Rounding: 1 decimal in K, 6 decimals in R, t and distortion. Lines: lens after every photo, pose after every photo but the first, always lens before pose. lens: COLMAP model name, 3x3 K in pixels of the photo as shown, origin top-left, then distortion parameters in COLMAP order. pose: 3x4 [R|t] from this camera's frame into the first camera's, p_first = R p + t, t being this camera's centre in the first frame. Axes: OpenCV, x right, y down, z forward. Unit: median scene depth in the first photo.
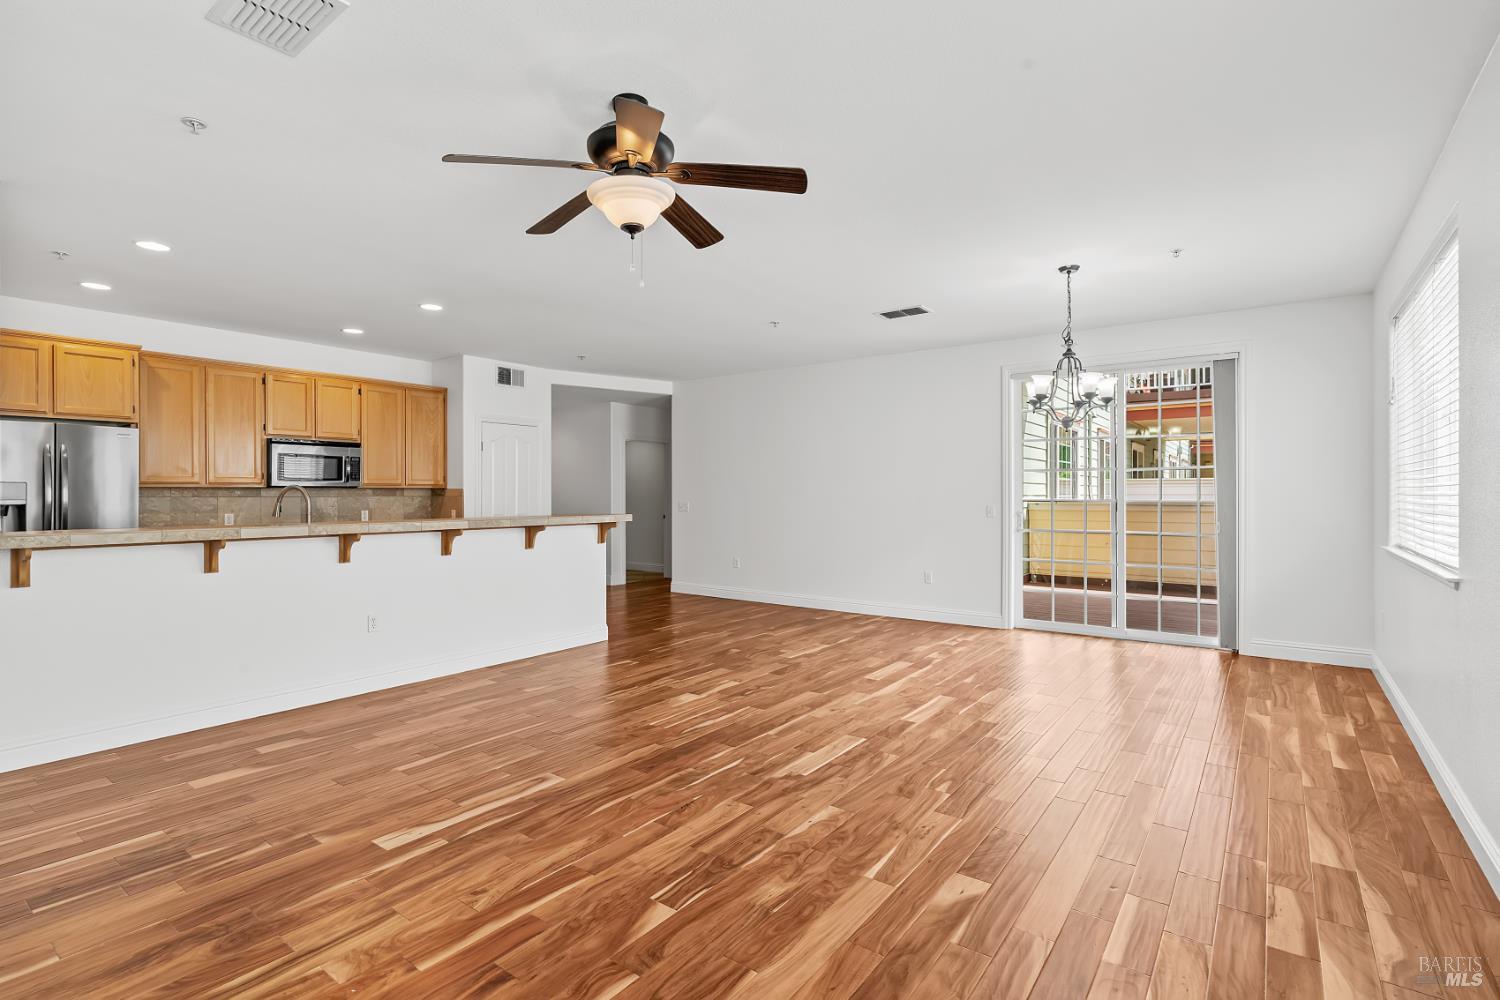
lens RADIAL K [[704.2, 0, 743.5], [0, 704.2, 498.2], [0, 0, 1]] dist [-0.000132, 0.000152]
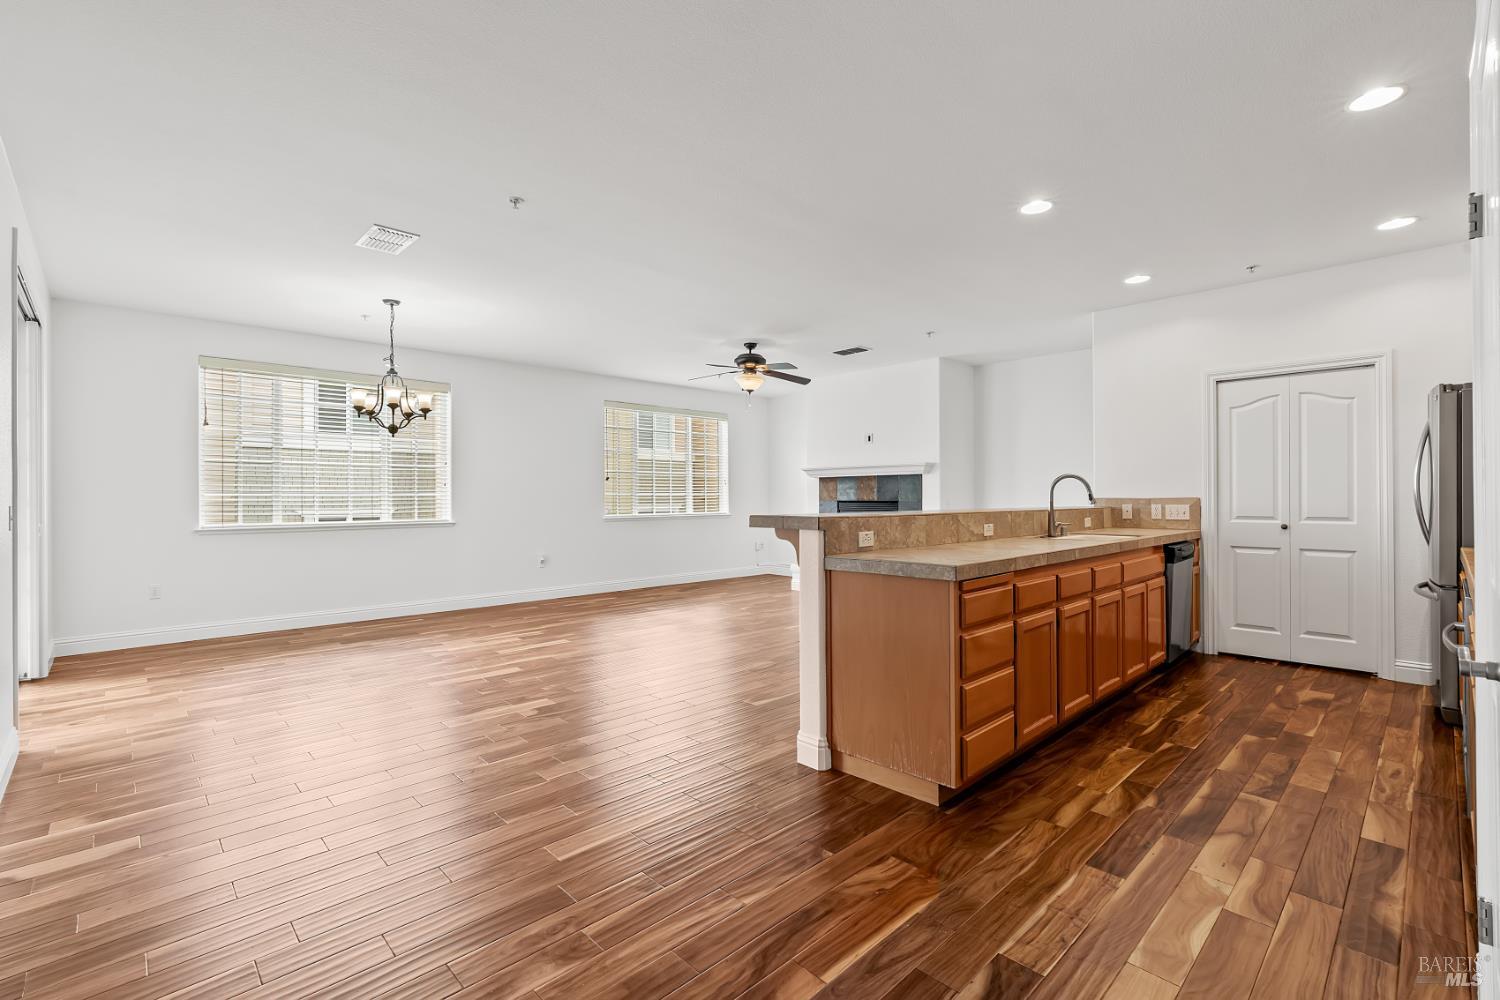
lens RADIAL K [[668.4, 0, 746.0], [0, 668.4, 496.5], [0, 0, 1]] dist [-0.016950, 0.007971]
pose [[-0.986692, 0.005331, 0.162512, -0.381969], [0.005886, 0.999978, 0.002932, 0.010350], [-0.162493, 0.003849, -0.986702, 2.412275]]
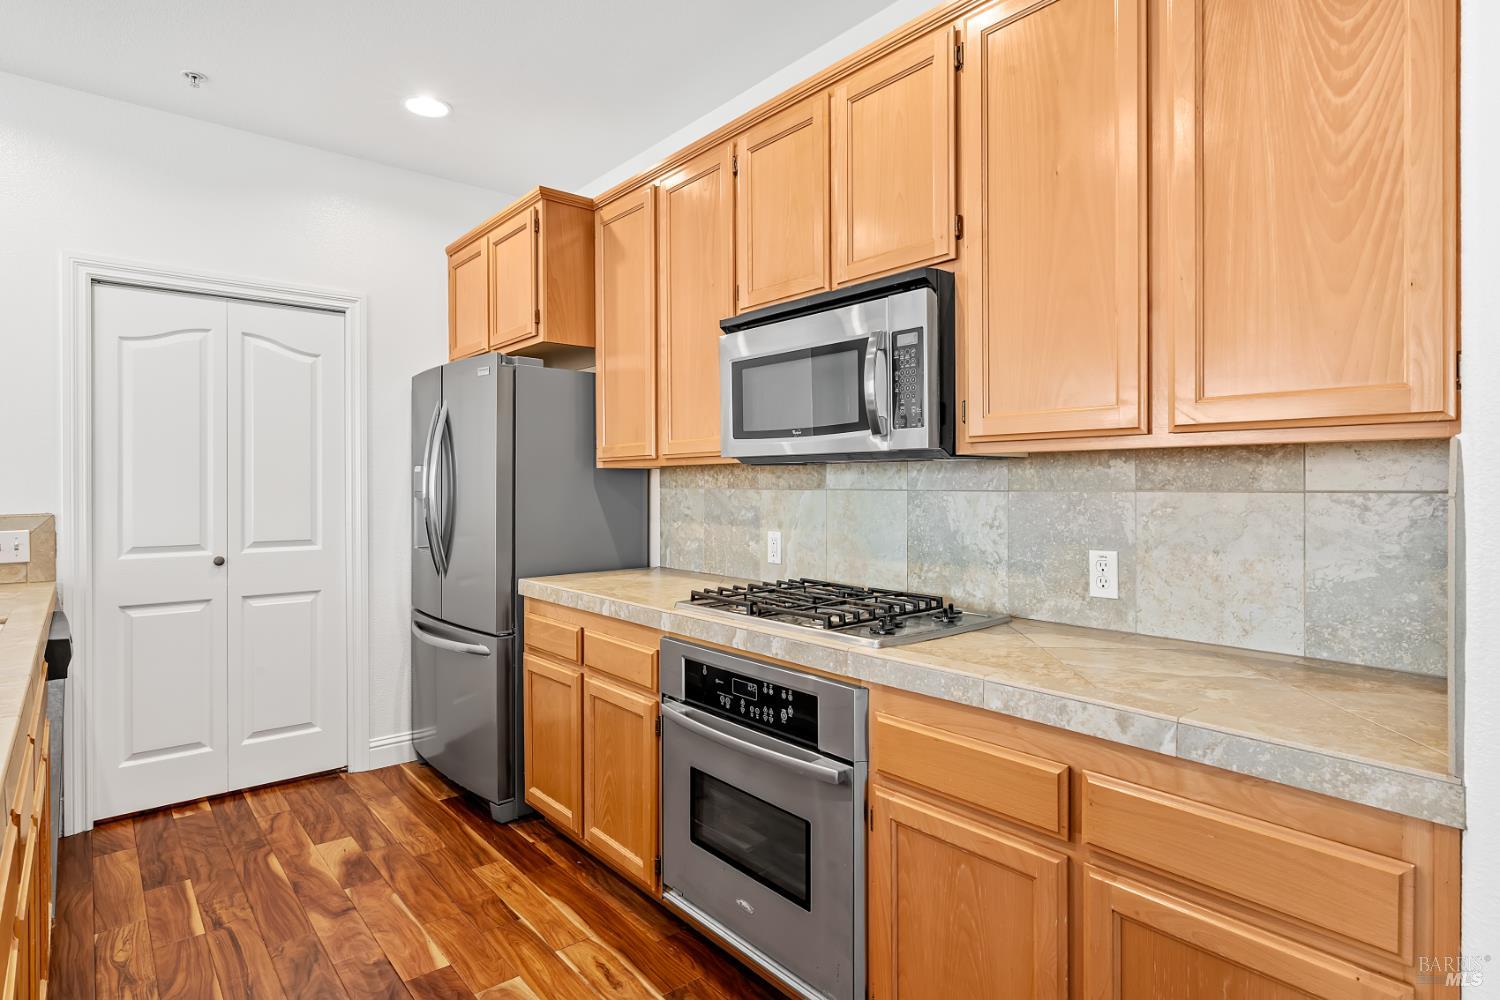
lens RADIAL K [[786.0, 0, 743.0], [0, 786.0, 483.8], [0, 0, 1]] dist [-0.003541, 0.001200]
pose [[-0.223338, 0.003032, -0.974736, -0.476842], [-0.001026, 0.999994, 0.003346, -0.009762], [0.974741, 0.001747, -0.223333, 1.768876]]
